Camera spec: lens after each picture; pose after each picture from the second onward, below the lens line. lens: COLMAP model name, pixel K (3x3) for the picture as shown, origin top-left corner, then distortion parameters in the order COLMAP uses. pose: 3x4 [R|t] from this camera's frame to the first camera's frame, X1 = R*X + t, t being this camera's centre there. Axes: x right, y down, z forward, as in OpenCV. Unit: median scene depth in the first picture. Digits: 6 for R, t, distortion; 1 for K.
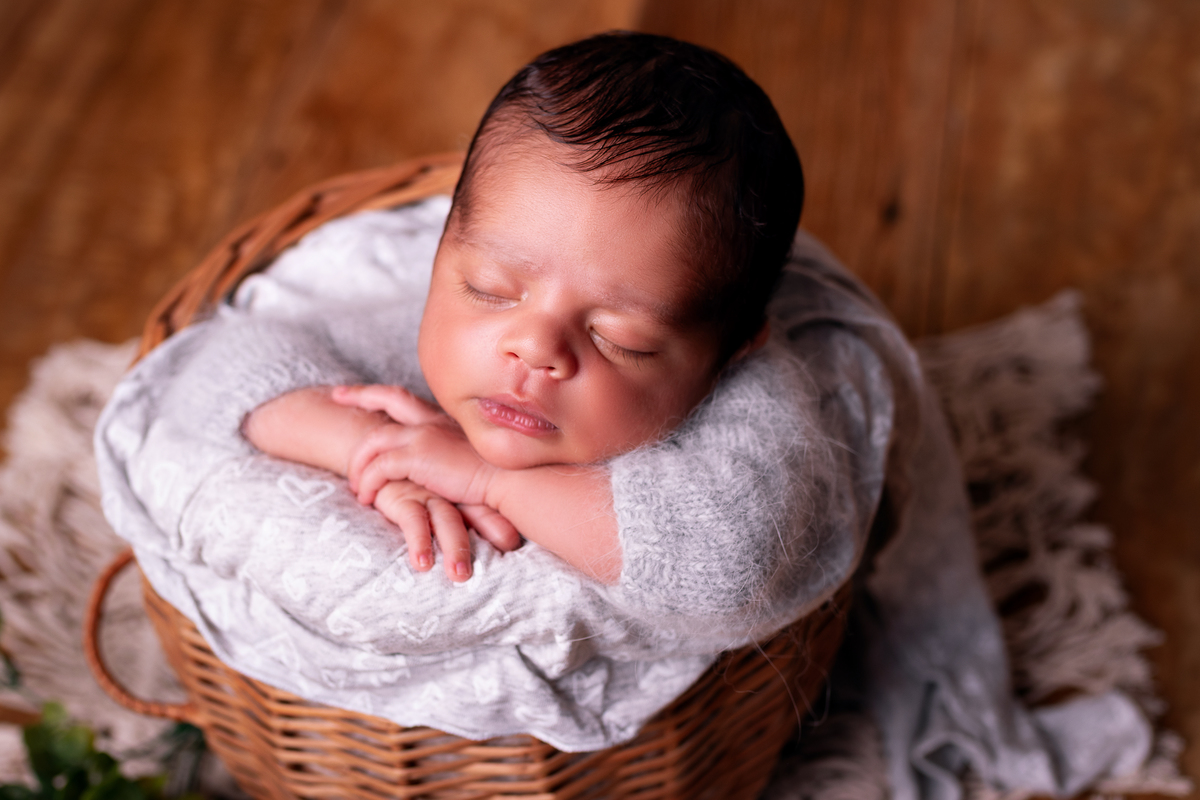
lens RADIAL K [[1864.6, 0, 598.8], [0, 1864.6, 463.2], [0, 0, 1]] dist [0.051083, 0.204616]
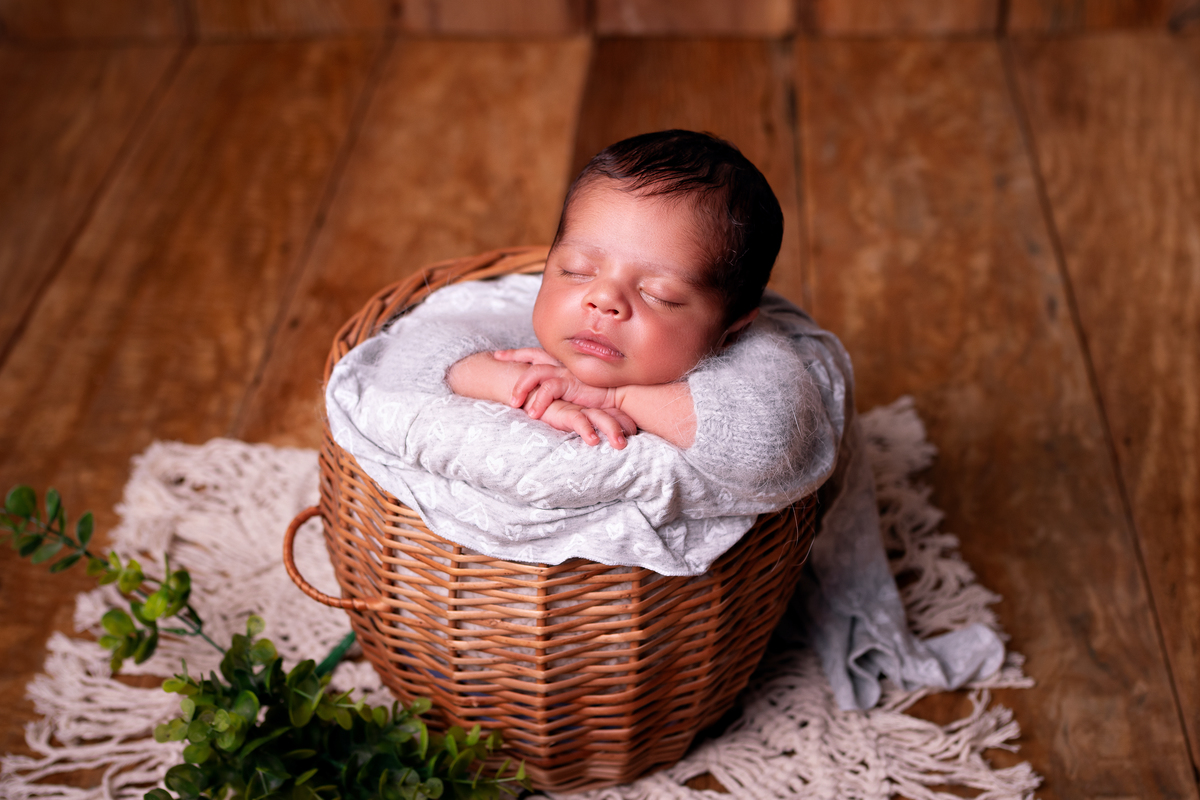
lens RADIAL K [[1864.6, 0, 598.8], [0, 1864.6, 463.2], [0, 0, 1]] dist [0.051083, 0.204616]
pose [[0.989598, -0.011855, 0.143371, -0.284345], [0.038567, 0.981981, -0.185000, 0.337610], [-0.138594, 0.188605, 0.972224, -0.494932]]
